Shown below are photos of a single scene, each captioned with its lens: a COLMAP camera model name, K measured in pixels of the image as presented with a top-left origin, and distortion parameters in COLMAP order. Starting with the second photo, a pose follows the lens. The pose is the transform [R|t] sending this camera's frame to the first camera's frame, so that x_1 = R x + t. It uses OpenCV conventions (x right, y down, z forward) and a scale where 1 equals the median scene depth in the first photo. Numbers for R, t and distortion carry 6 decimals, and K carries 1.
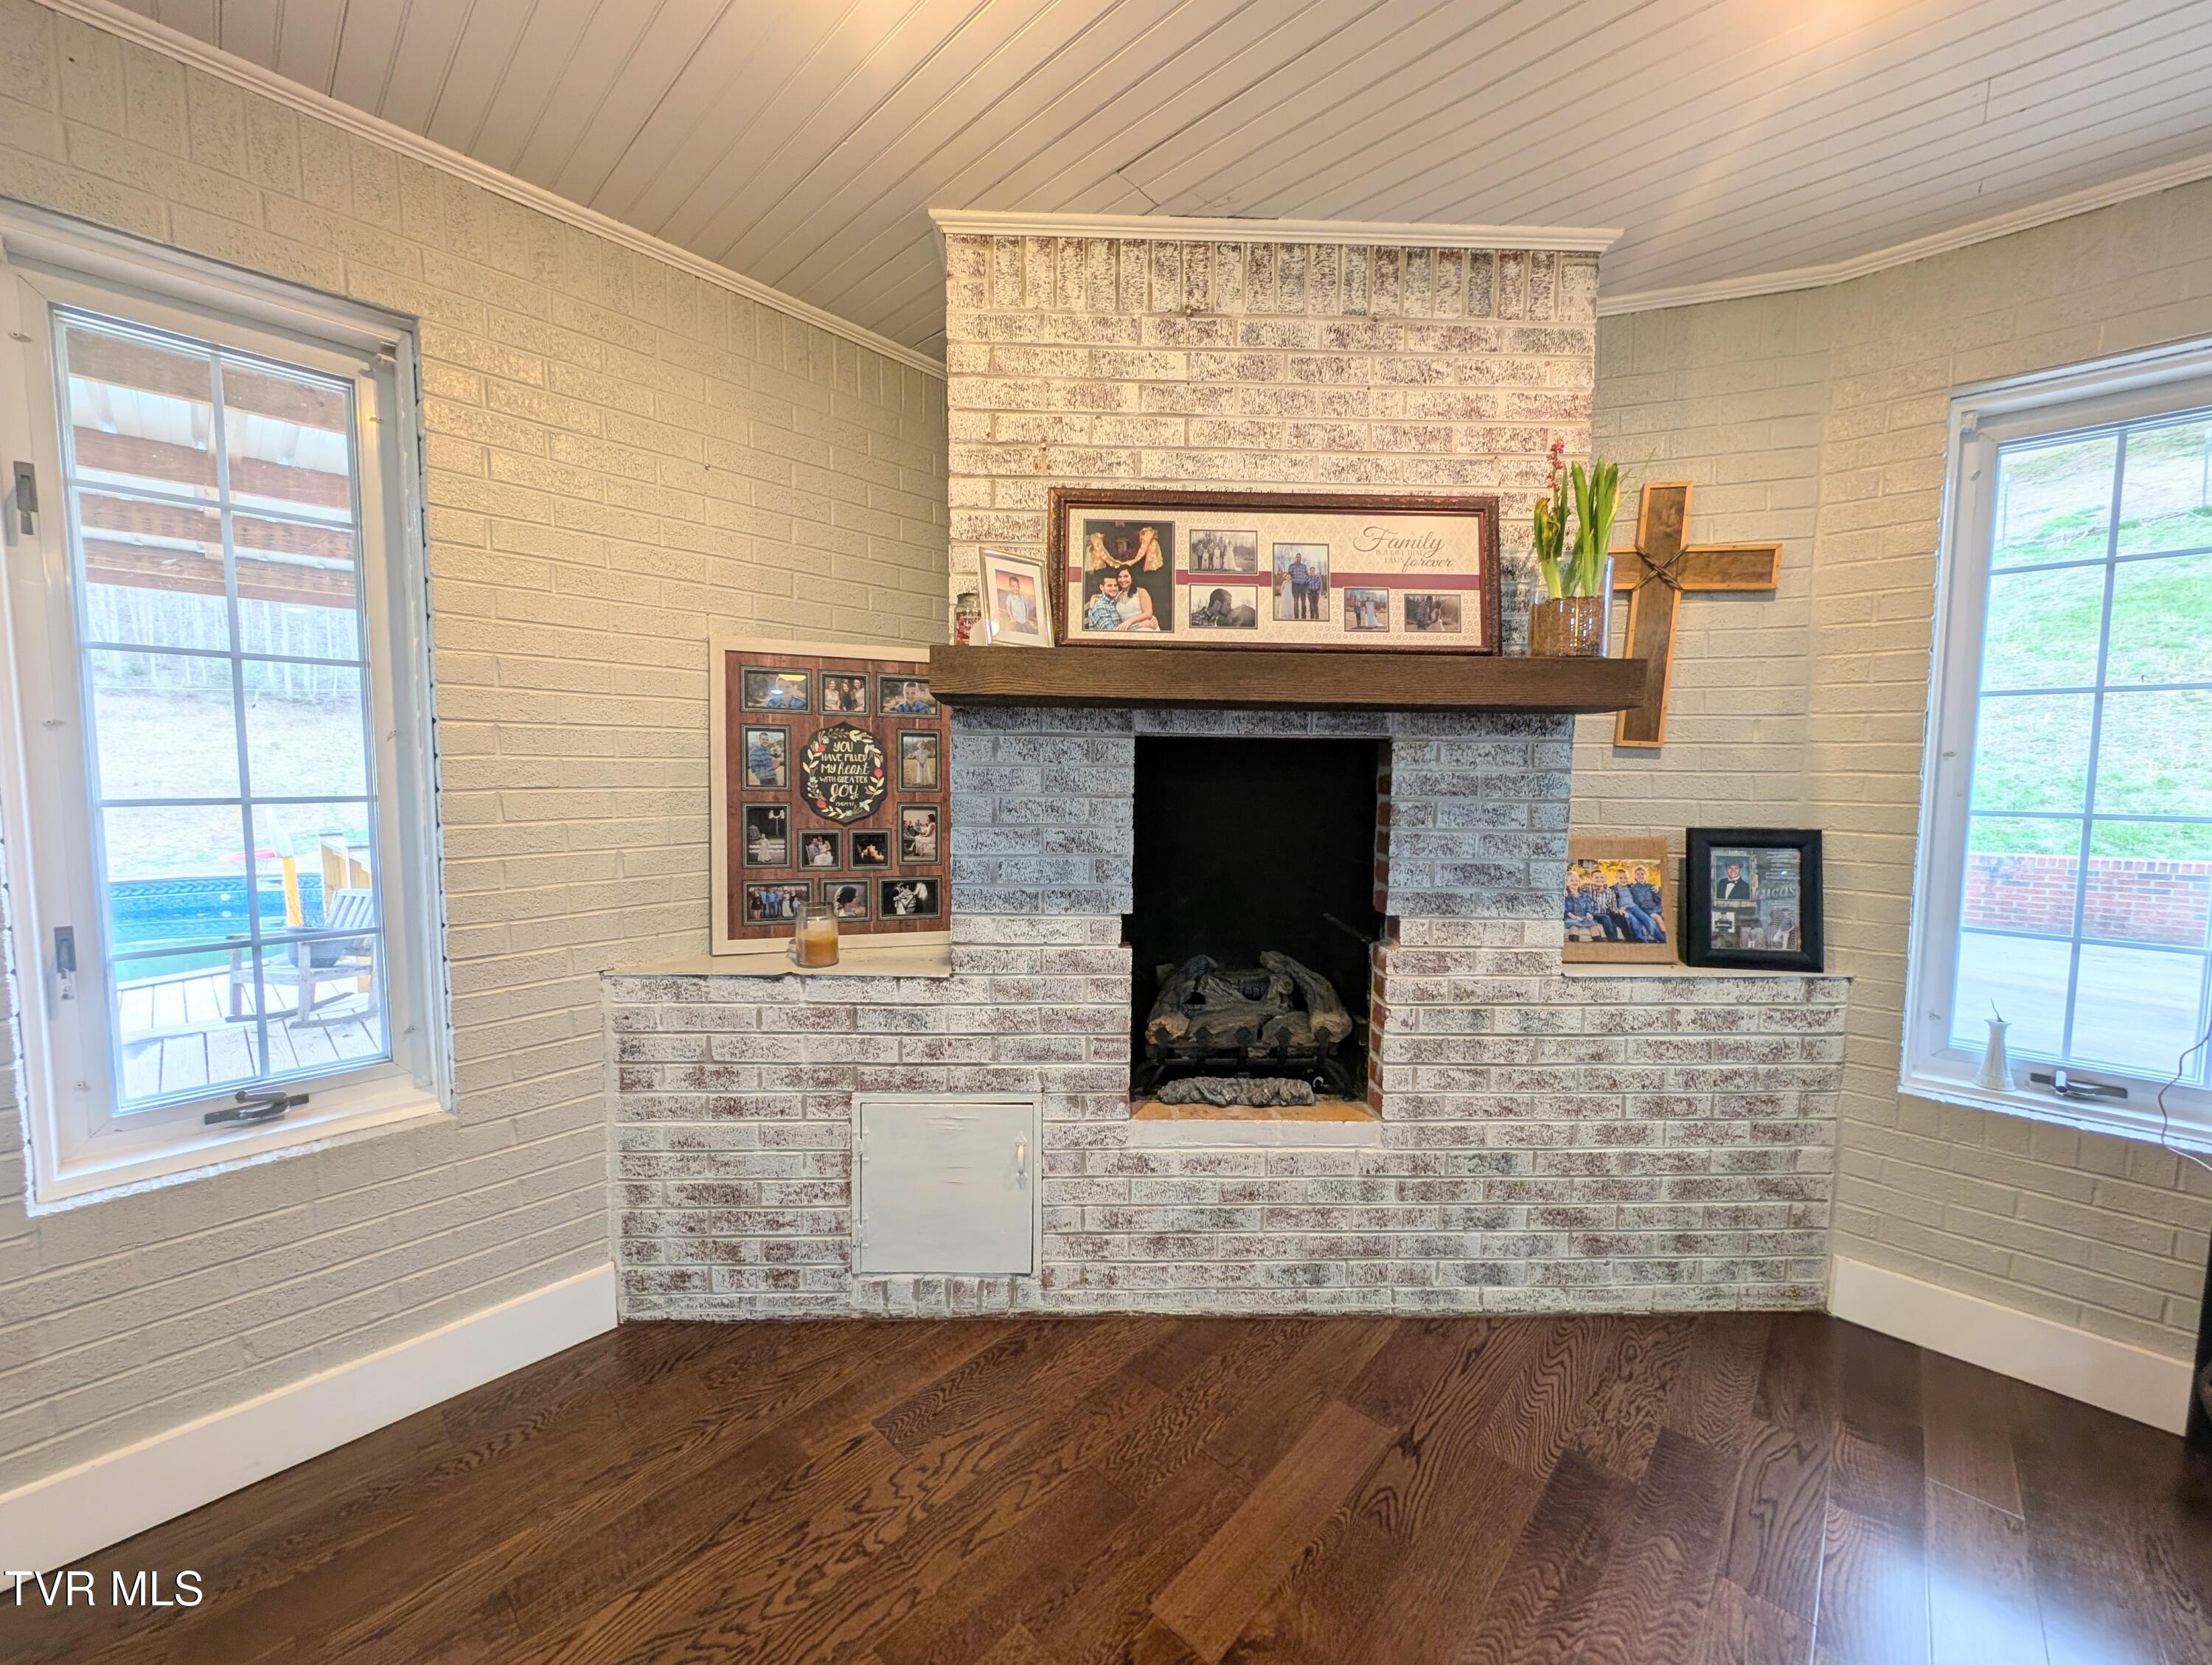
lens RADIAL K [[833.5, 0, 1096.6], [0, 833.5, 827.4], [0, 0, 1]] dist [0.008037, -0.003925]
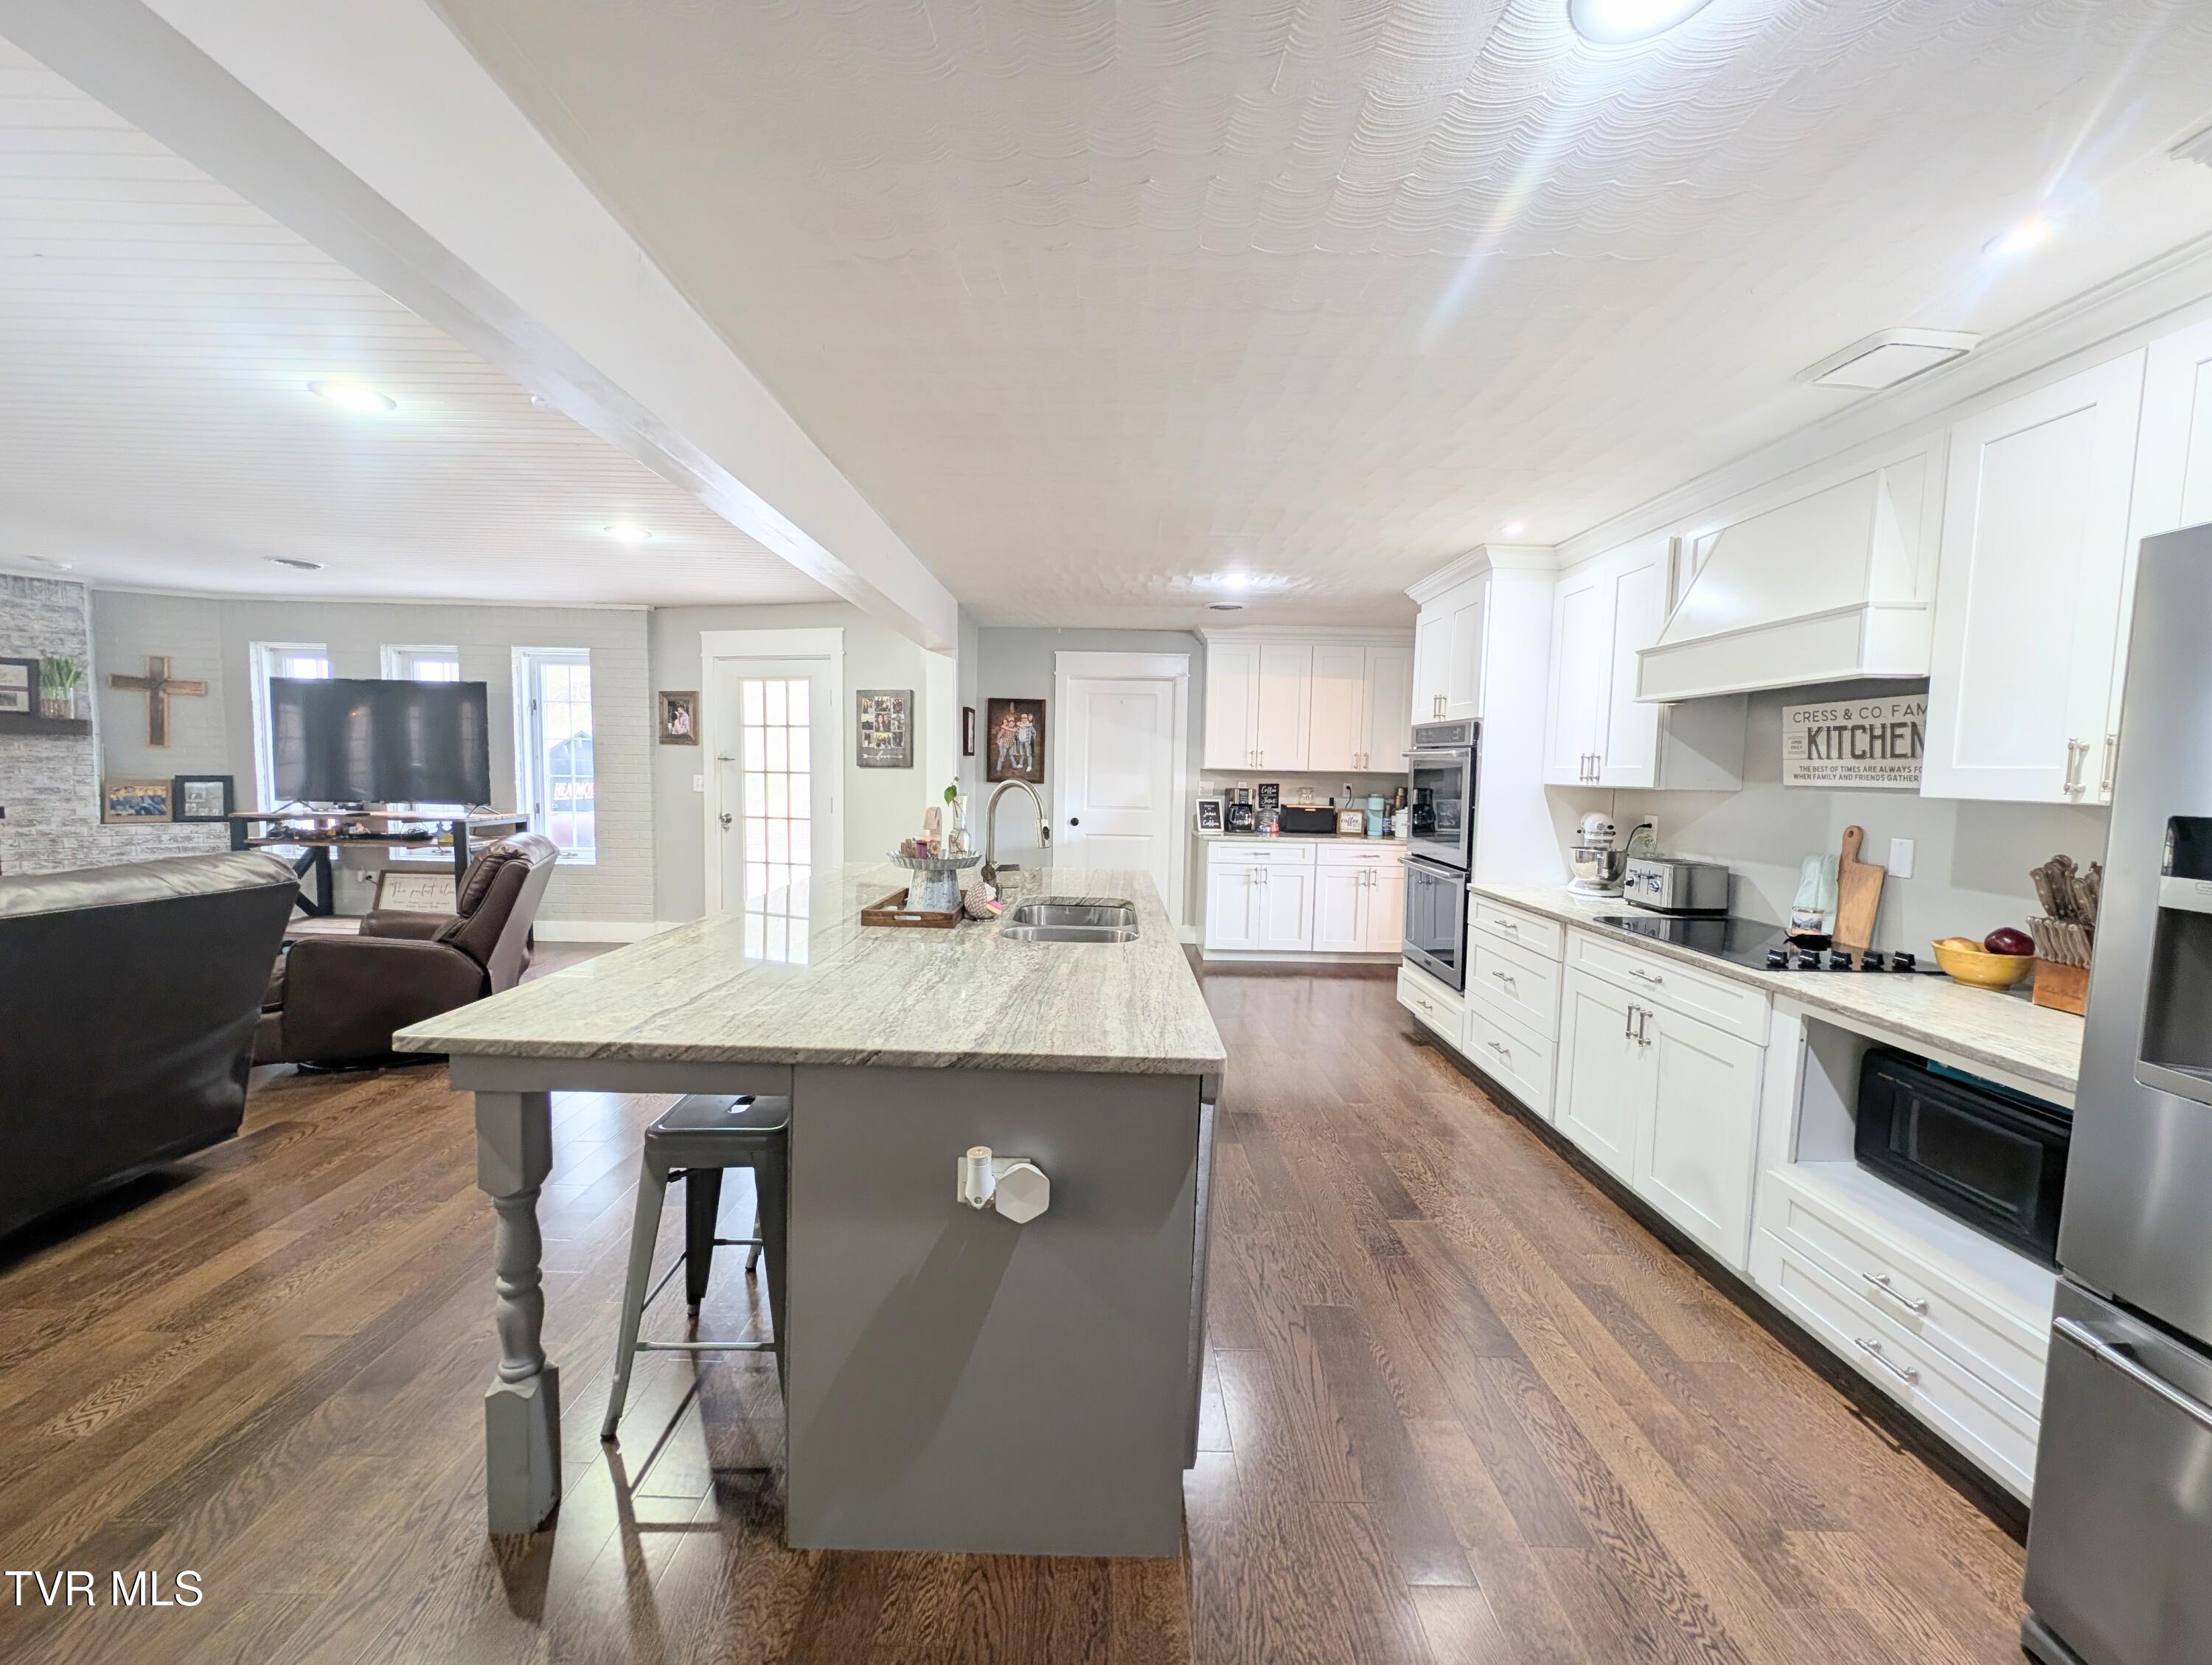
lens RADIAL K [[833.5, 0, 1115.7], [0, 833.5, 827.3], [0, 0, 1]] dist [0.008037, -0.003925]
pose [[0.720181, -0.042990, 0.692453, 1.080911], [0.039865, 0.998994, 0.020559, 0.261599], [-0.692640, 0.012799, 0.721170, -3.486140]]
